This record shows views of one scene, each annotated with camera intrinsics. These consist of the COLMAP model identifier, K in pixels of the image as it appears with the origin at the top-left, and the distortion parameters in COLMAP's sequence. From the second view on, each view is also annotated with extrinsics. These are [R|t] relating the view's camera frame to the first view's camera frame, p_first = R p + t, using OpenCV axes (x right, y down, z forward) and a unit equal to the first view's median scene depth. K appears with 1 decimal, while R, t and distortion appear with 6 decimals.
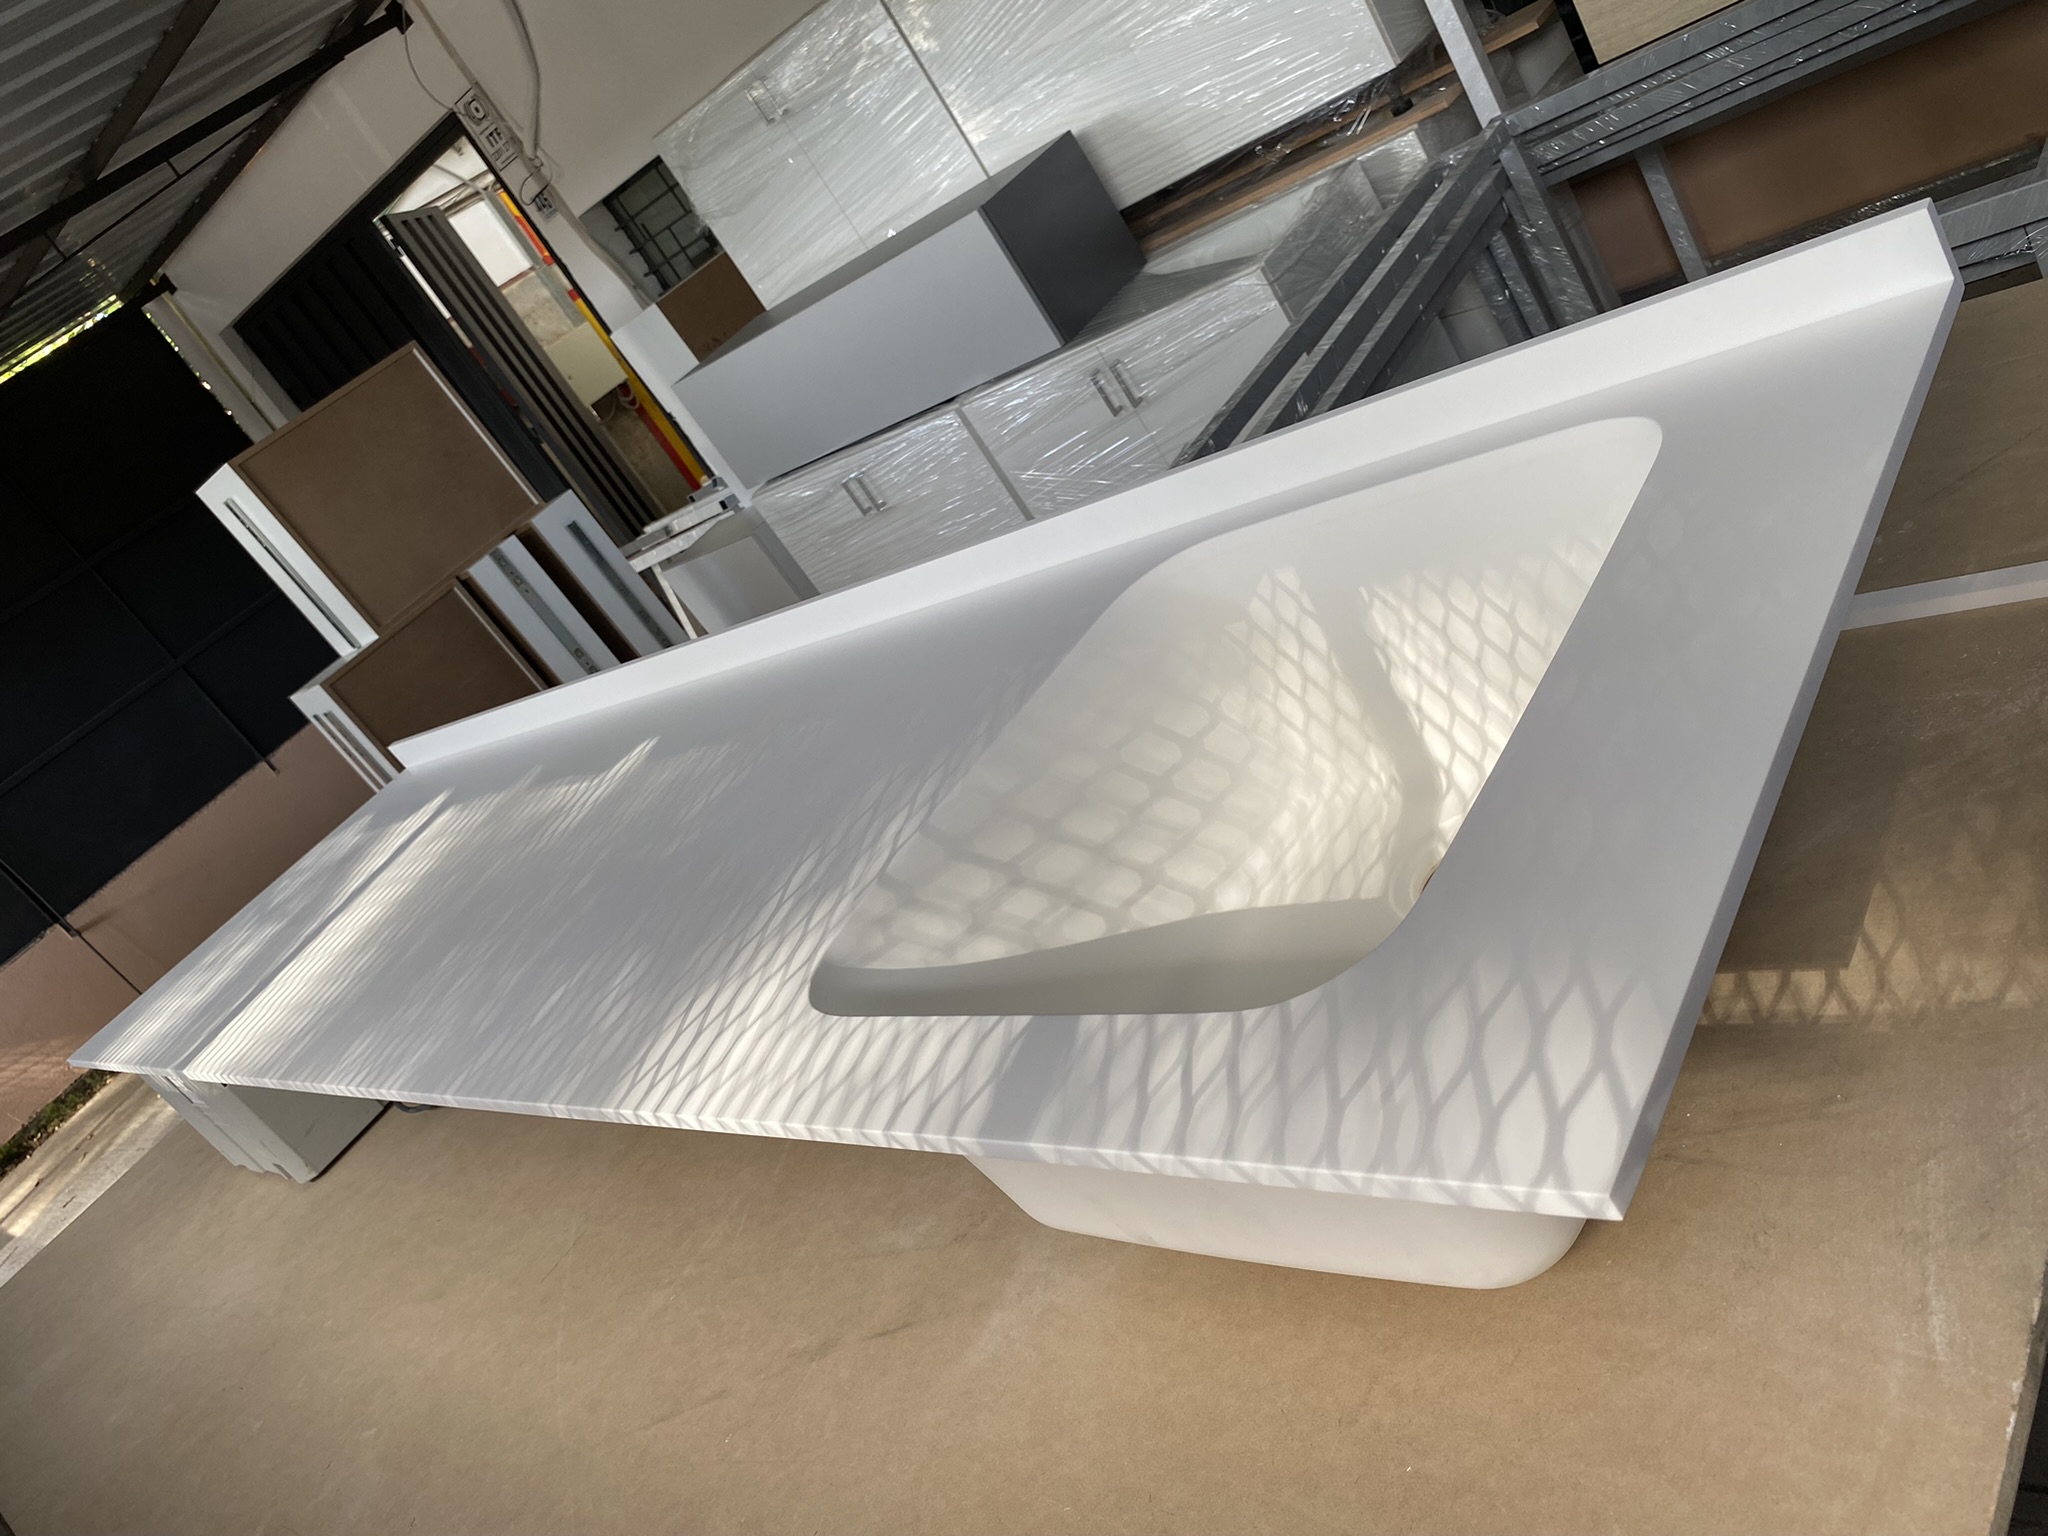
lens RADIAL K [[1565.7, 0, 1024.0], [0, 1565.7, 768.0], [0, 0, 1]] dist [0.003988, 0.000563]
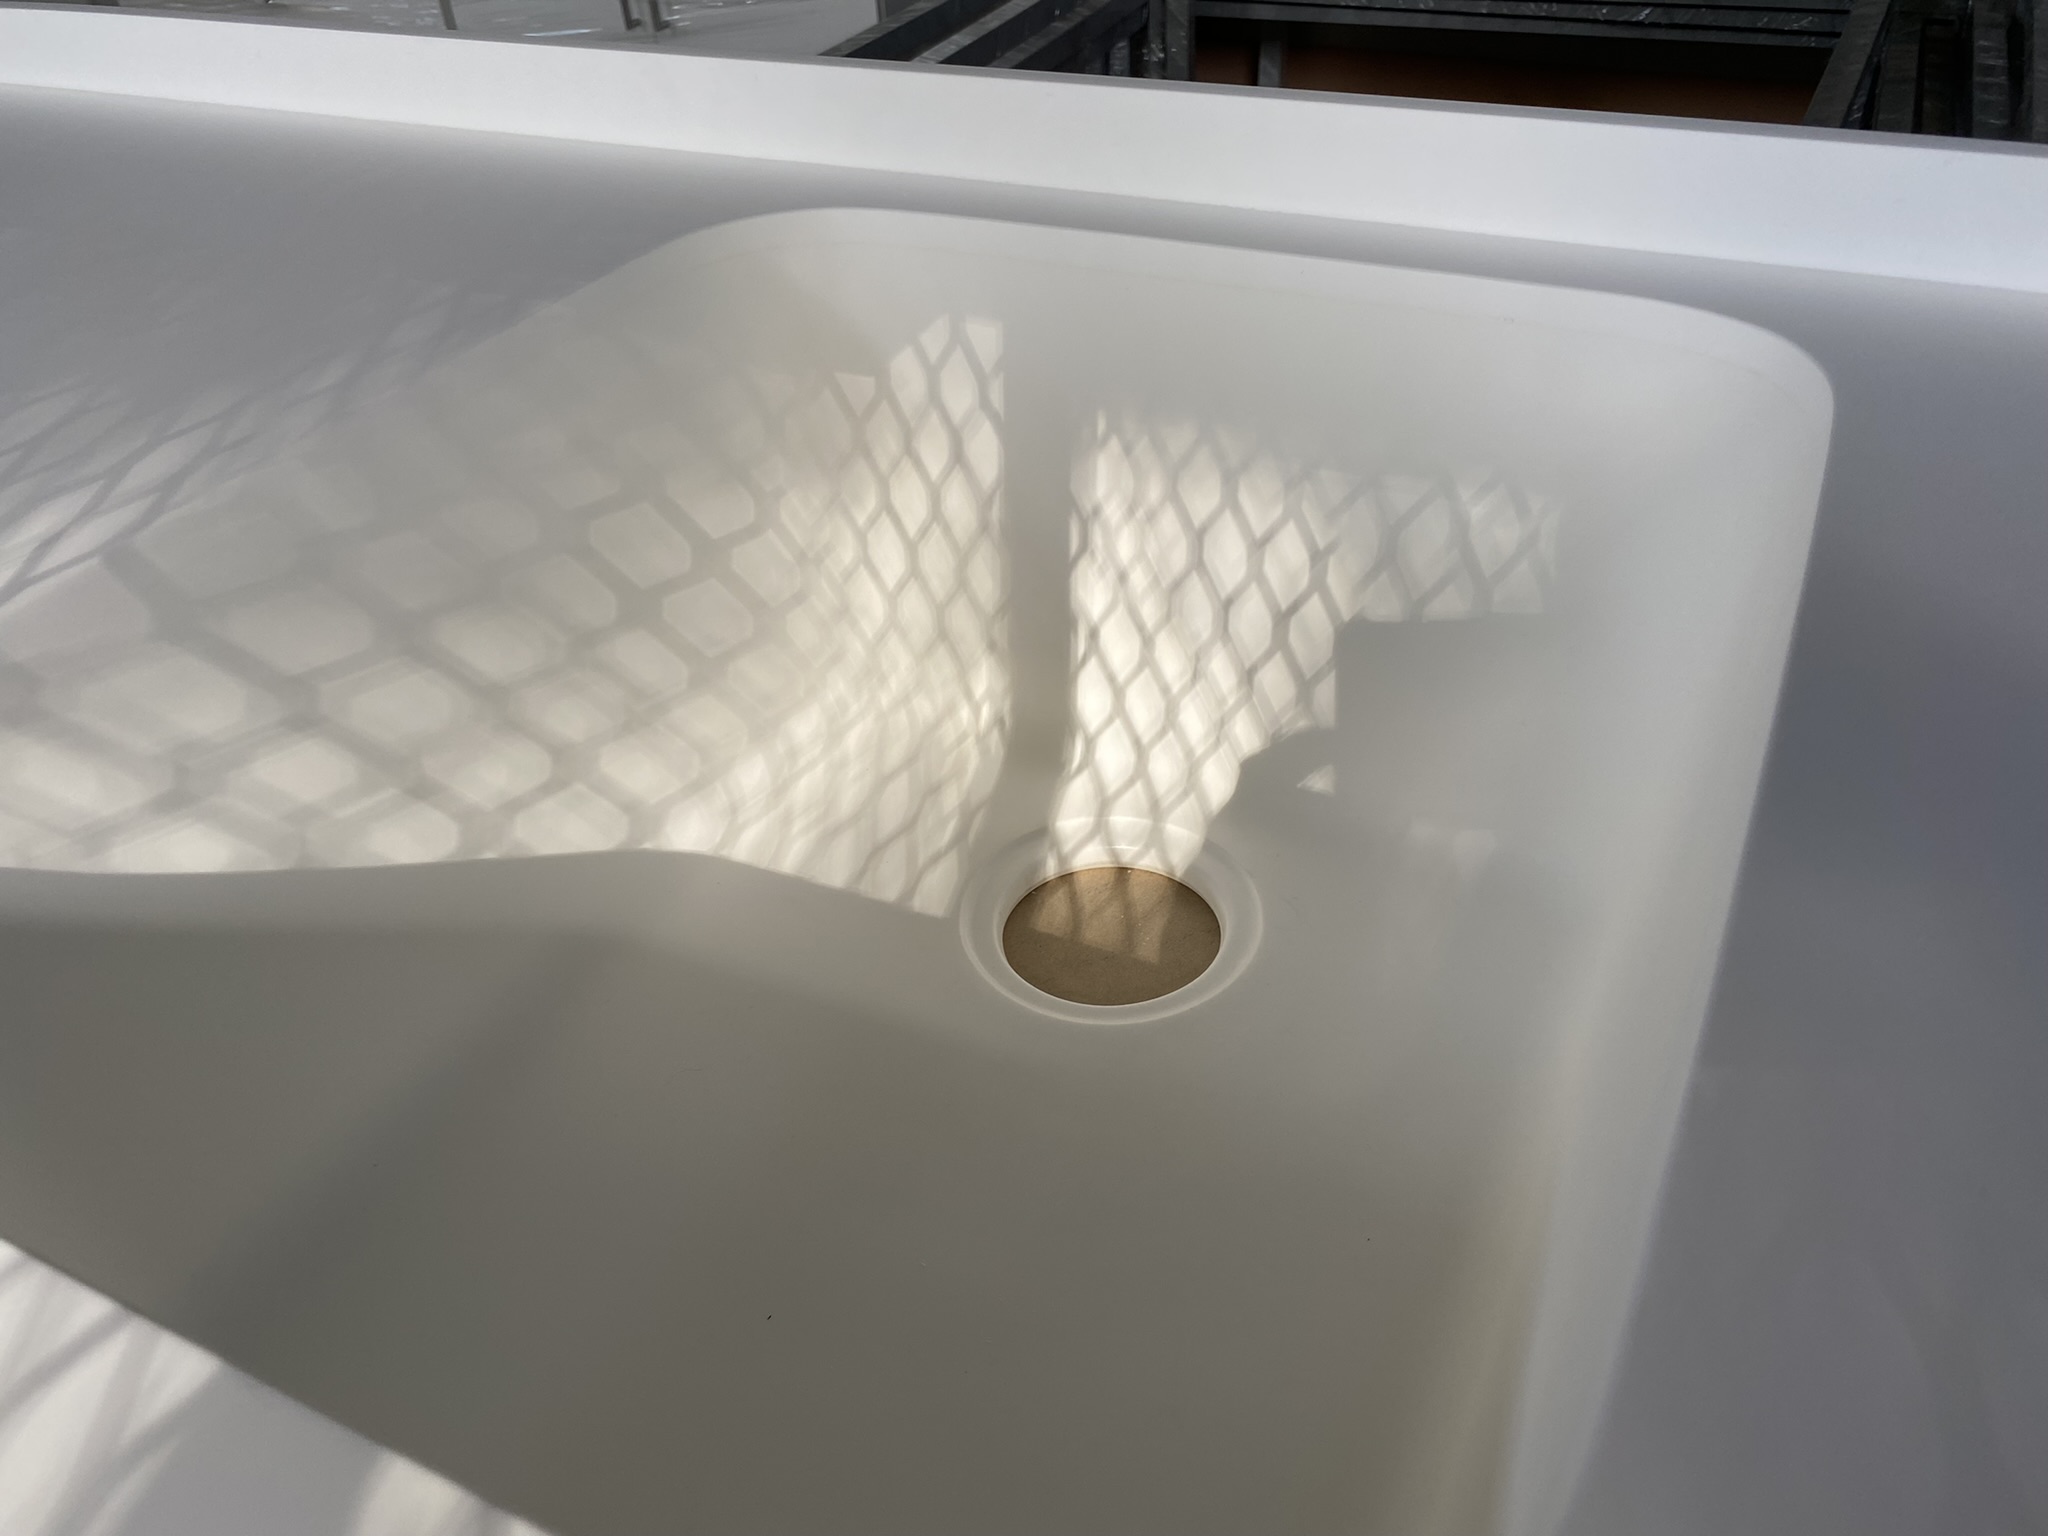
lens RADIAL K [[1553.8, 0, 1029.2], [0, 1553.8, 804.7], [0, 0, 1]] dist [0.075363, -0.162454]
pose [[0.854080, 0.279711, 0.438530, -0.016077], [-0.351977, 0.931541, 0.091338, -0.022213], [-0.382960, -0.232363, 0.894063, 0.446301]]
